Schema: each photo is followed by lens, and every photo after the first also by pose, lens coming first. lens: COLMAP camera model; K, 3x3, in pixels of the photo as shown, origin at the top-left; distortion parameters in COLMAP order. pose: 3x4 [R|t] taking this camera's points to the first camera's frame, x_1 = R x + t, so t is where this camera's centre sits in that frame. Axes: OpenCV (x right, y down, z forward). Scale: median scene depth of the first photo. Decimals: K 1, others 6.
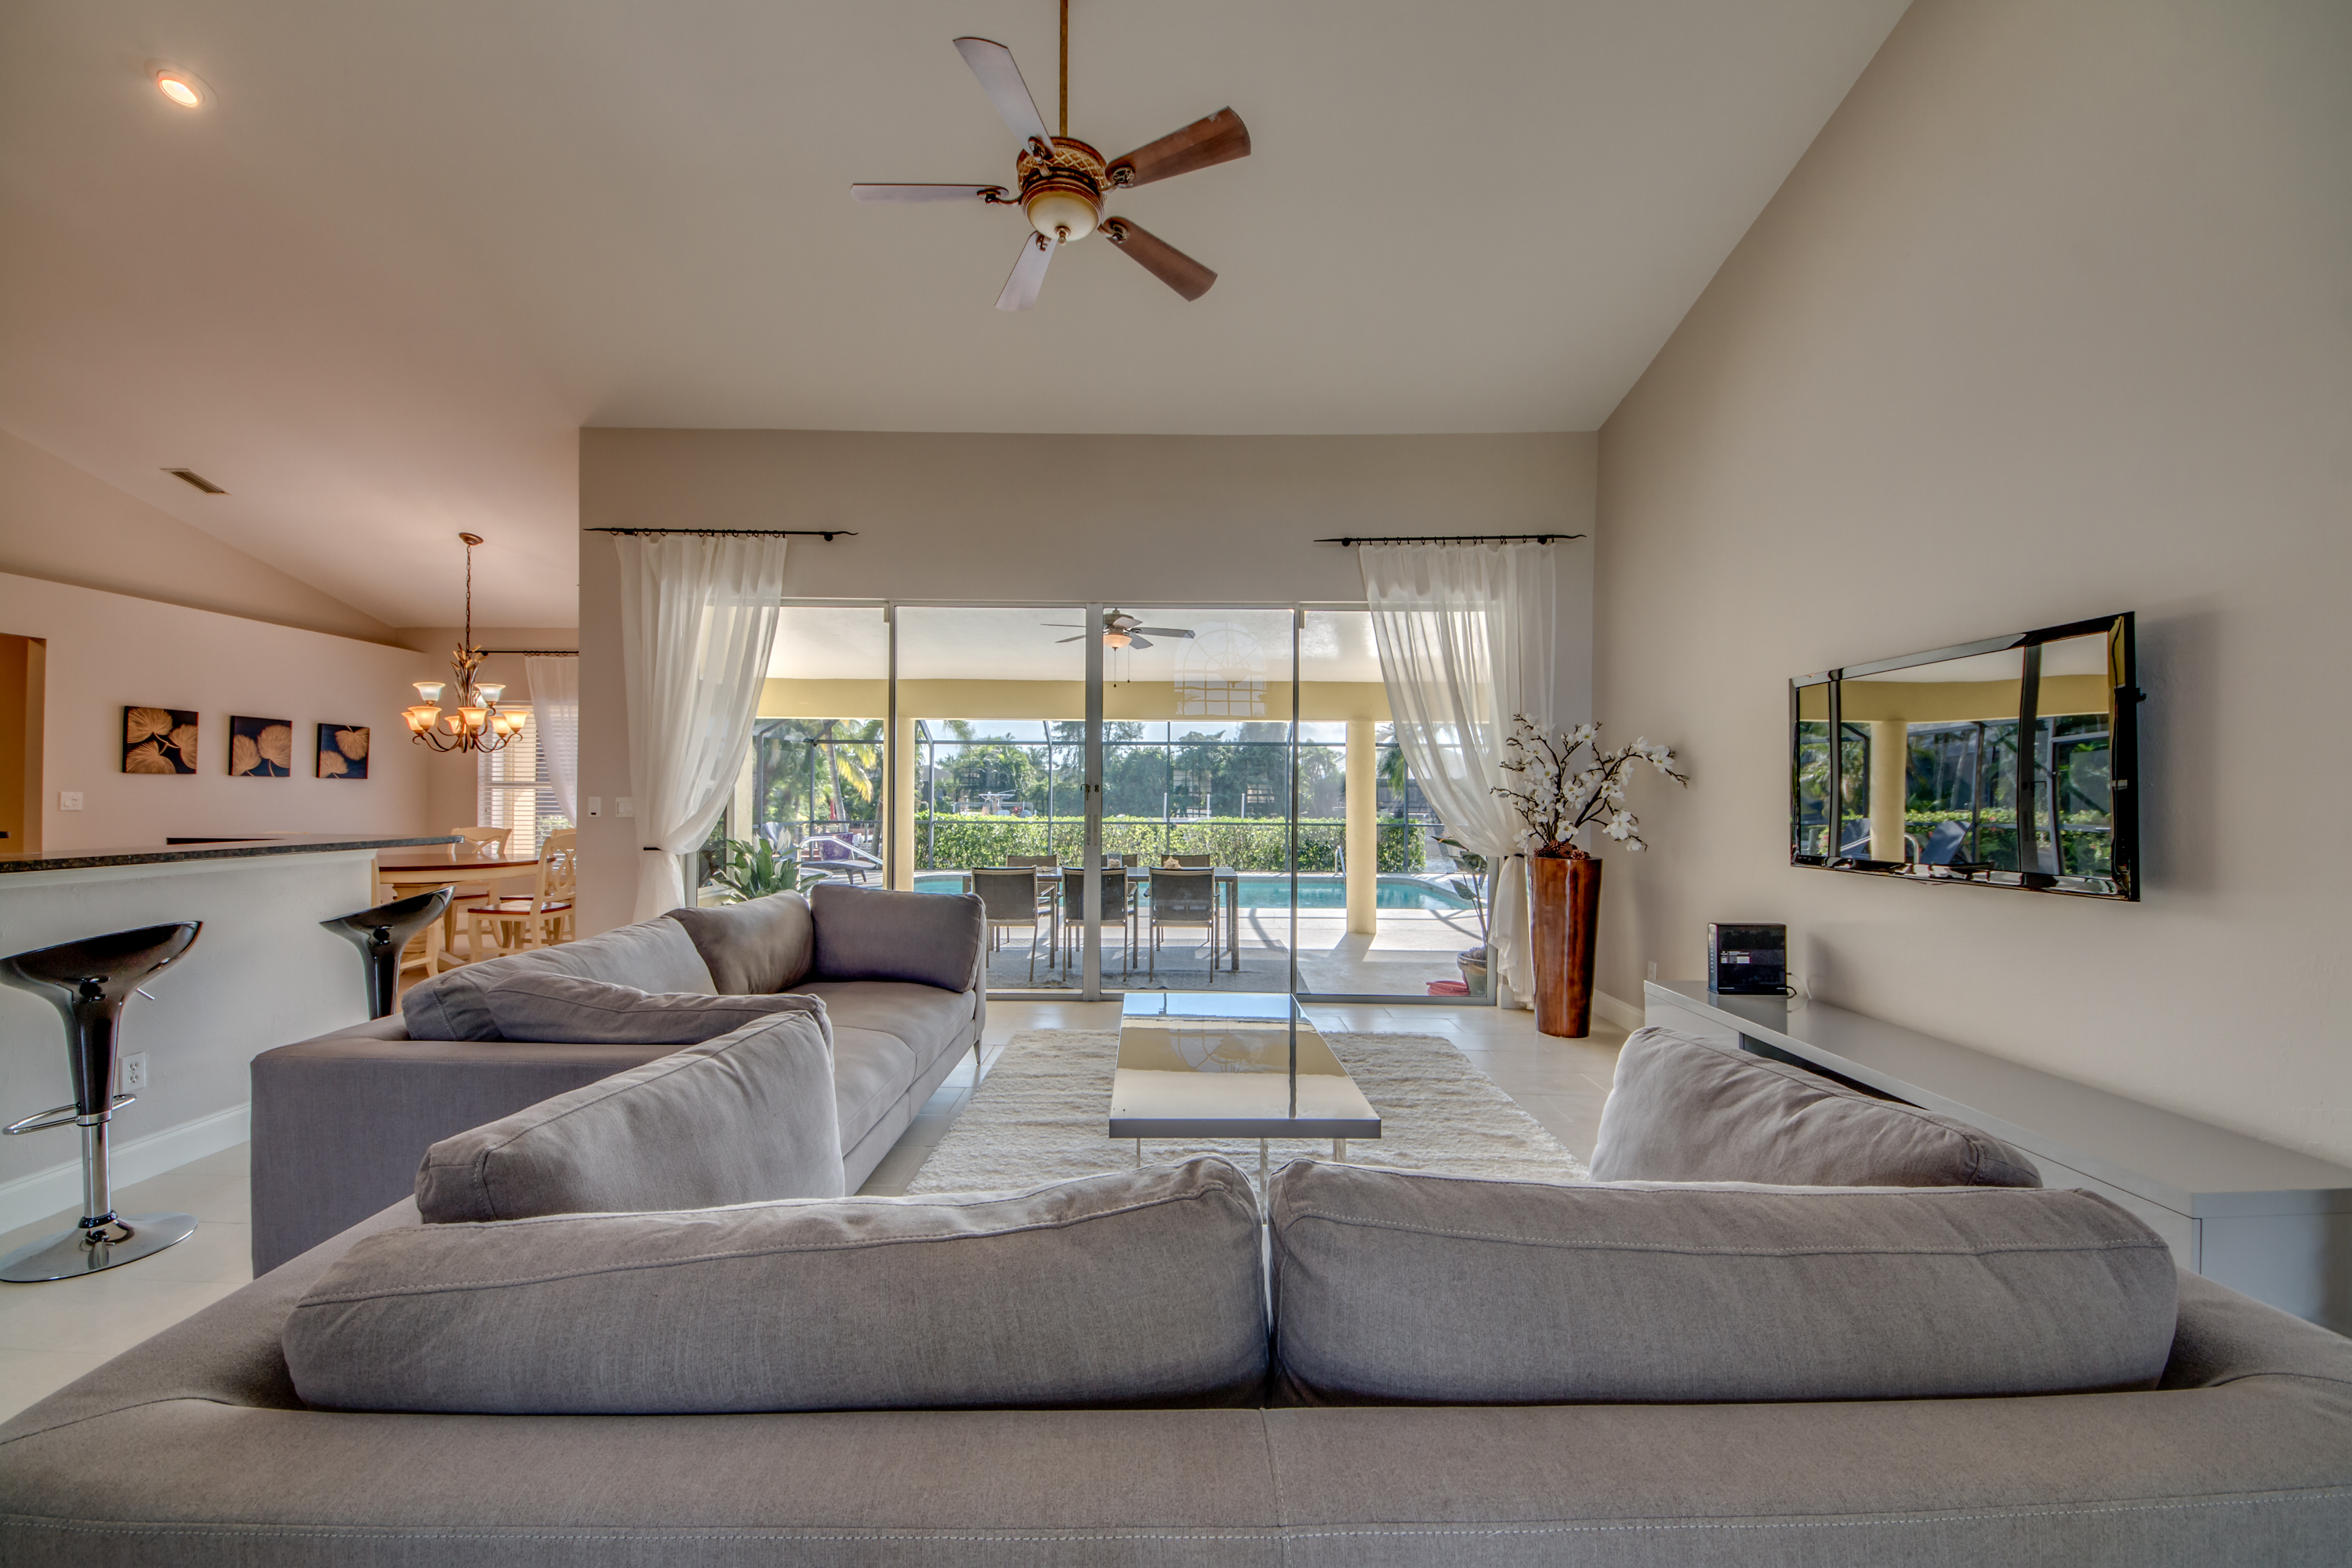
lens RADIAL K [[882.2, 0, 1186.8], [0, 882.2, 782.6], [0, 0, 1]] dist [0.020675, -0.013277]
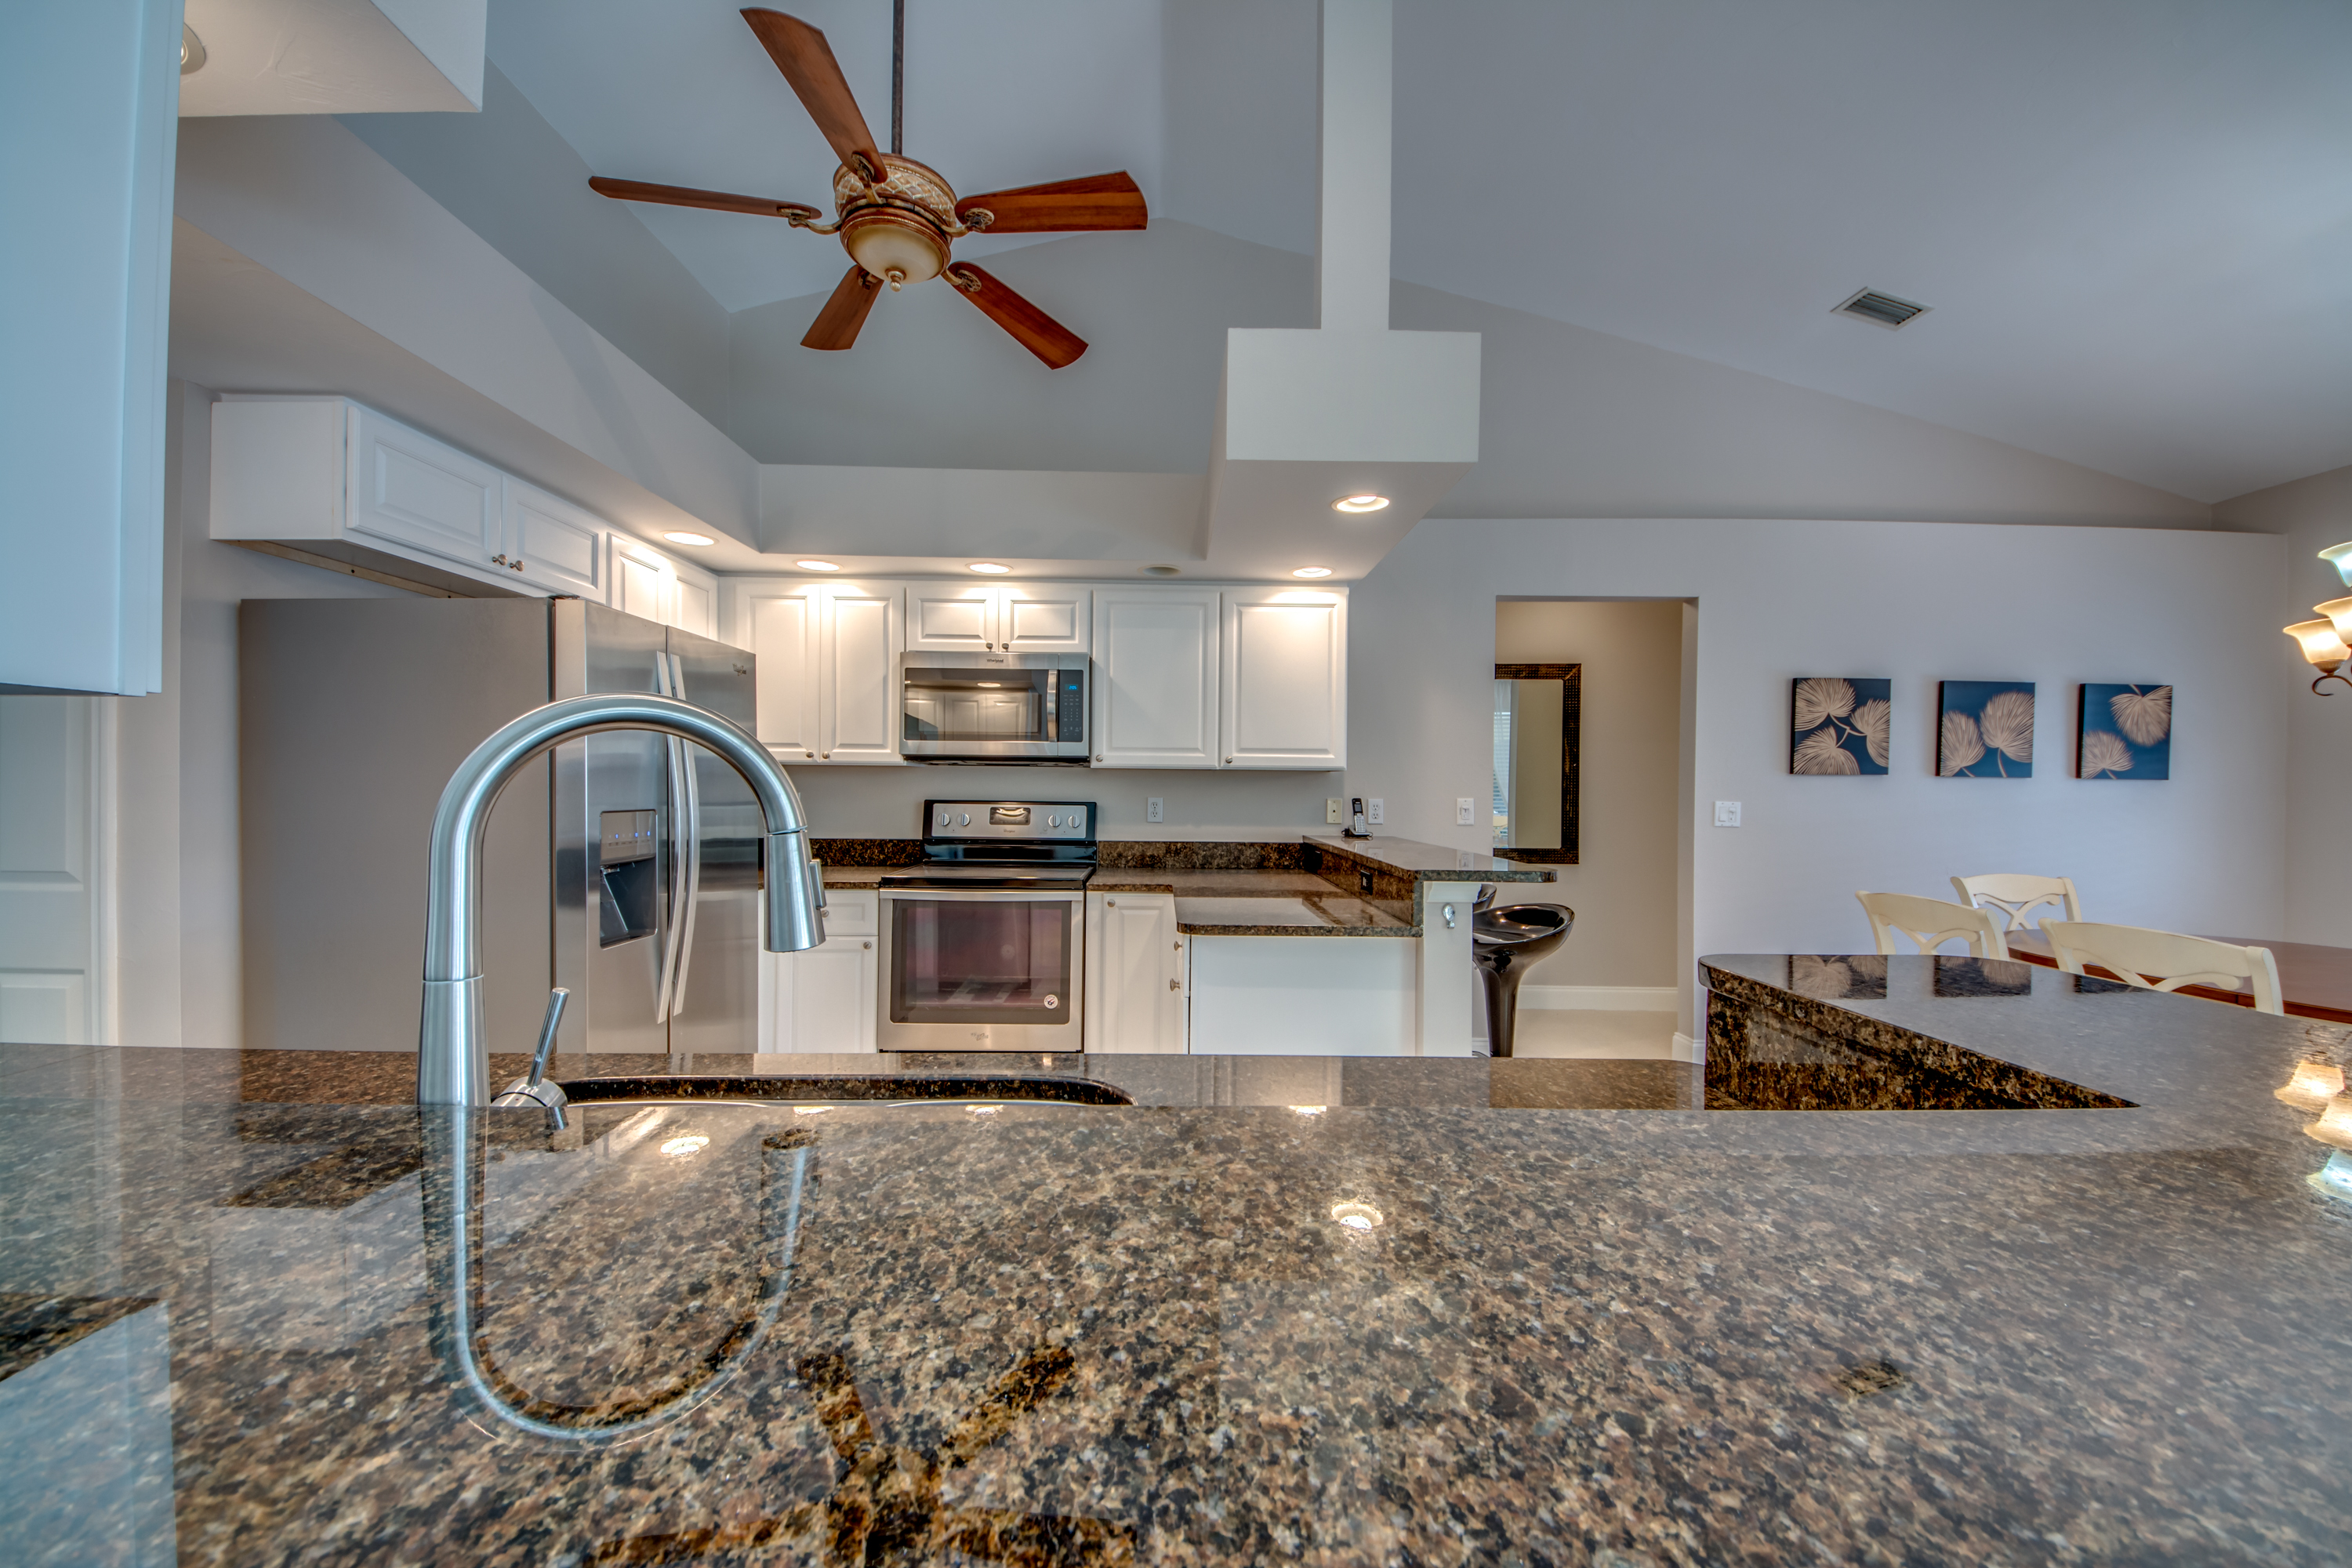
lens RADIAL K [[882.2, 0, 1194.0], [0, 882.2, 808.3], [0, 0, 1]] dist [0.020675, -0.013277]
pose [[0.021992, 0.008348, -0.999723, -0.438076], [0.005952, 0.999946, 0.008481, 0.005887], [0.999740, -0.006137, 0.021941, 0.438043]]
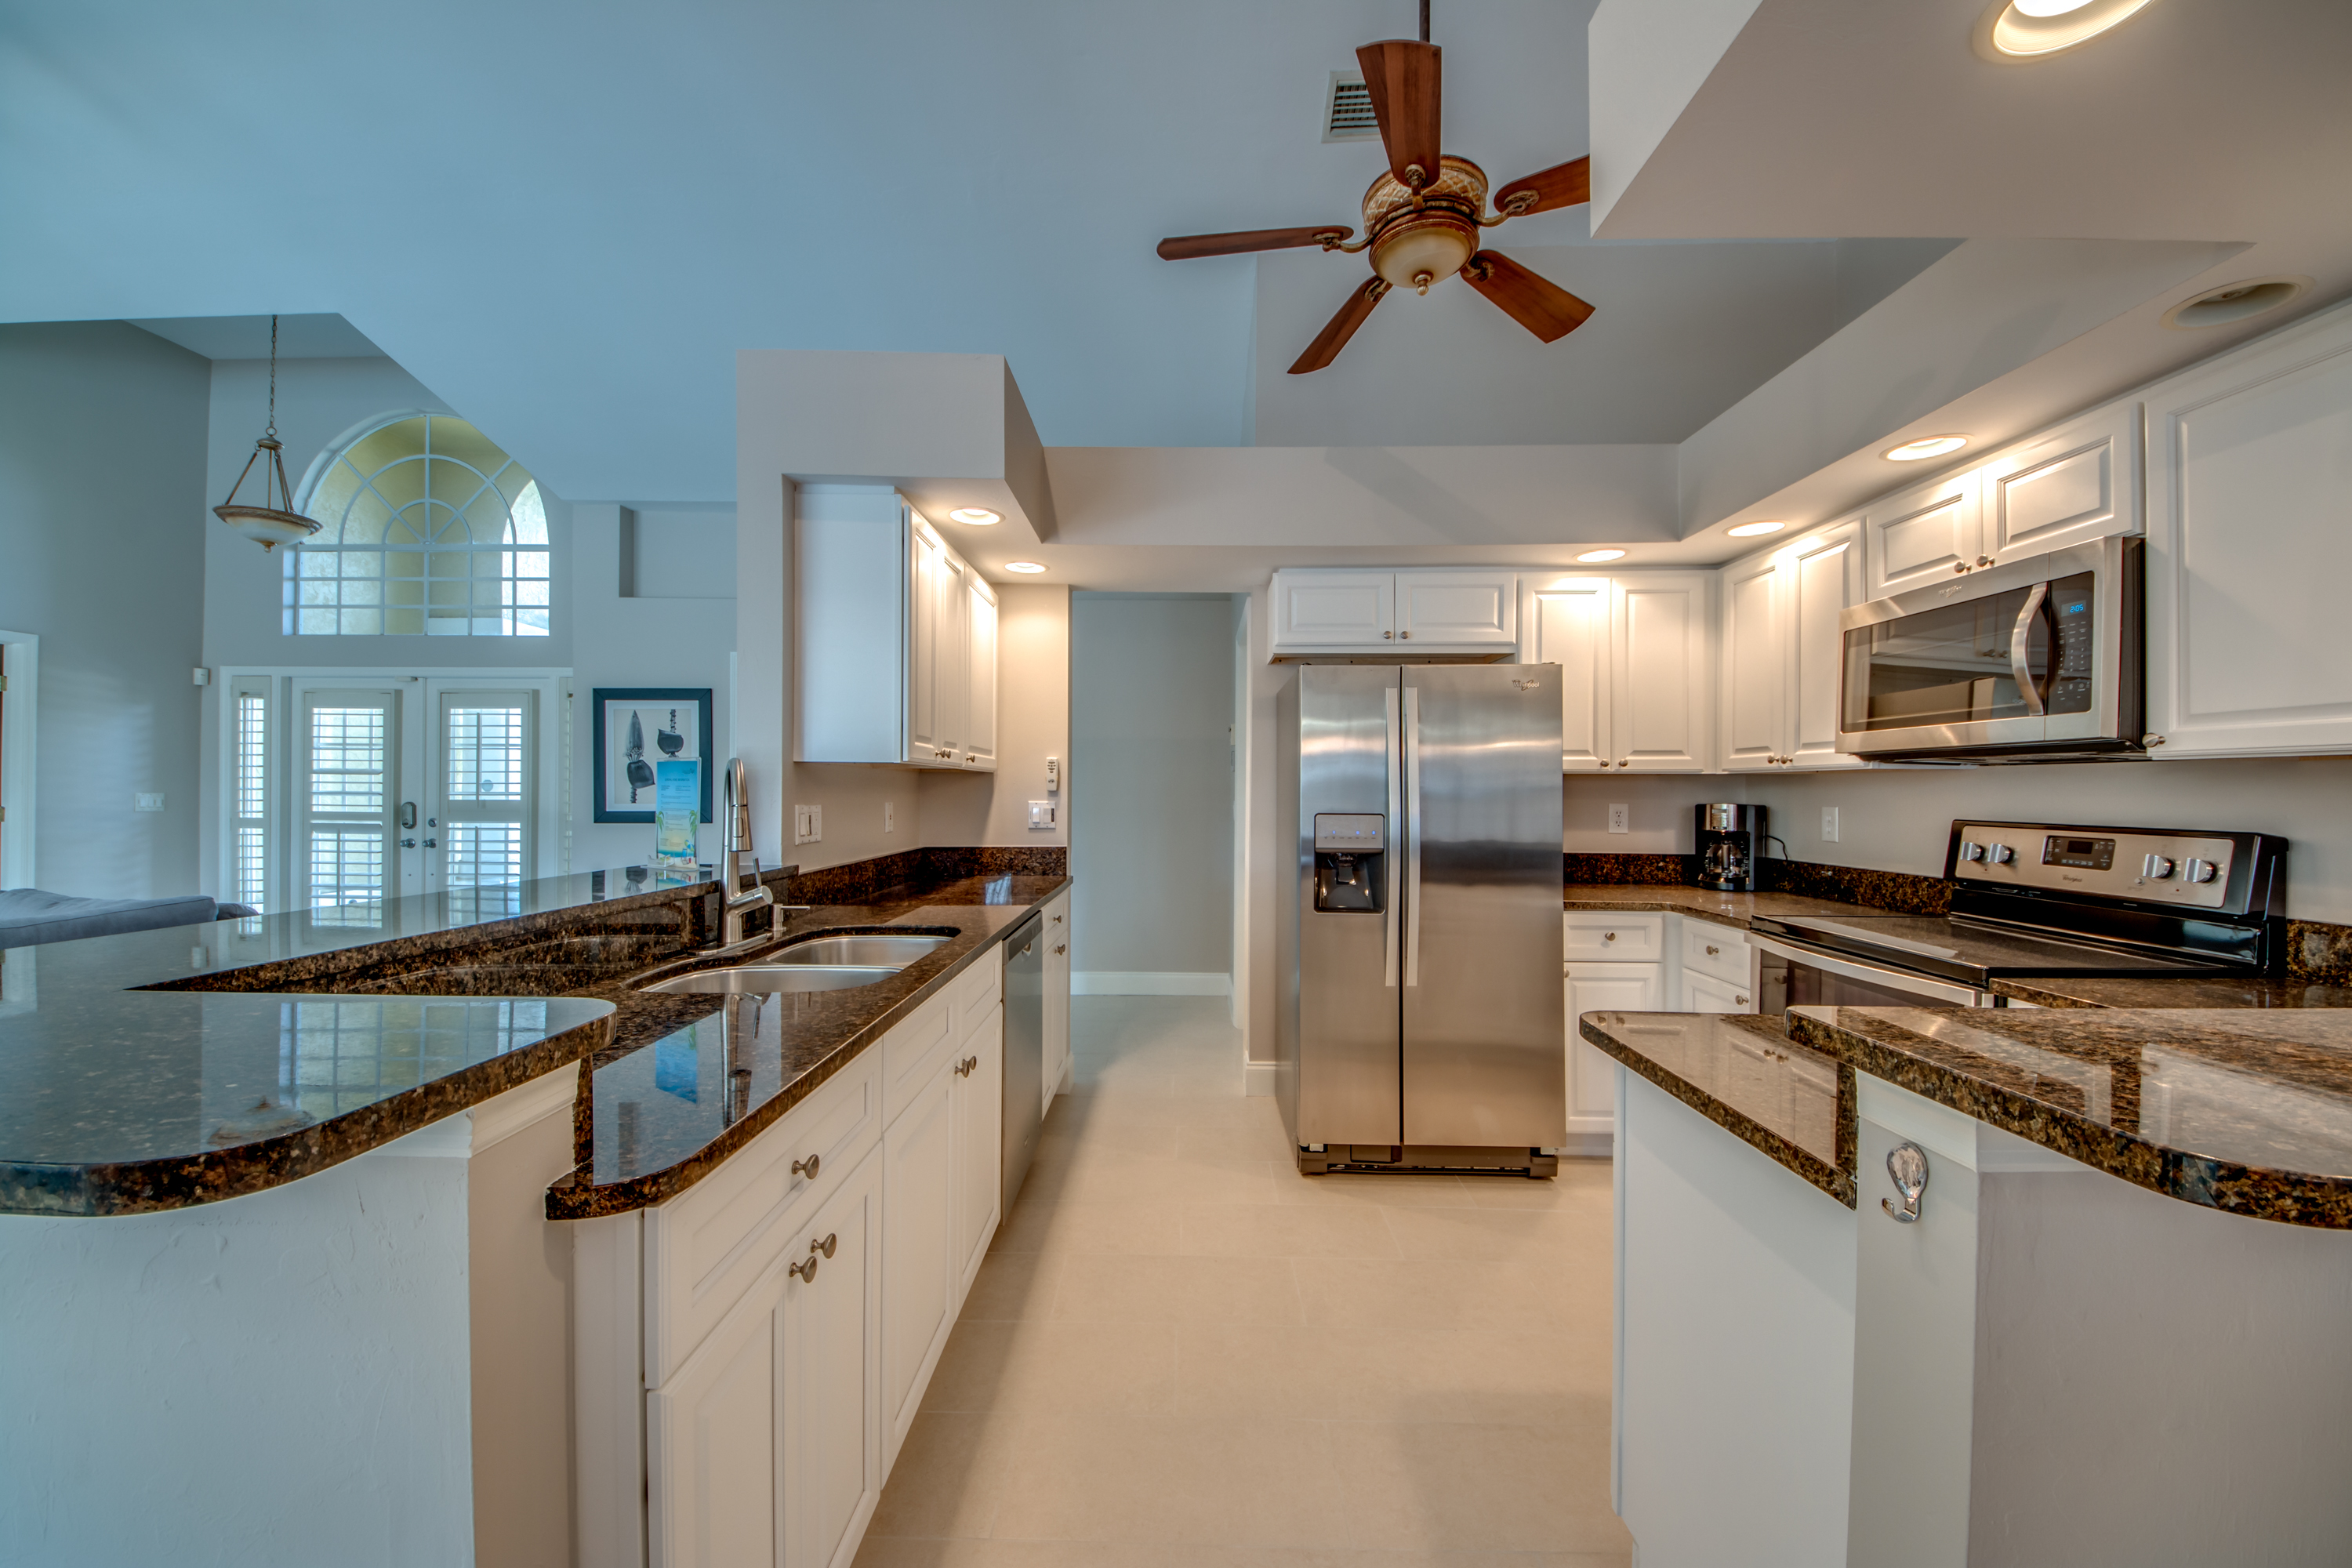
lens RADIAL K [[882.2, 0, 1168.8], [0, 882.2, 792.7], [0, 0, 1]] dist [0.020675, -0.013277]
pose [[-0.999475, -0.021124, 0.024578, -0.693615], [-0.021449, 0.999685, -0.013028, 0.005128], [-0.024295, -0.013548, -0.999613, 0.662897]]
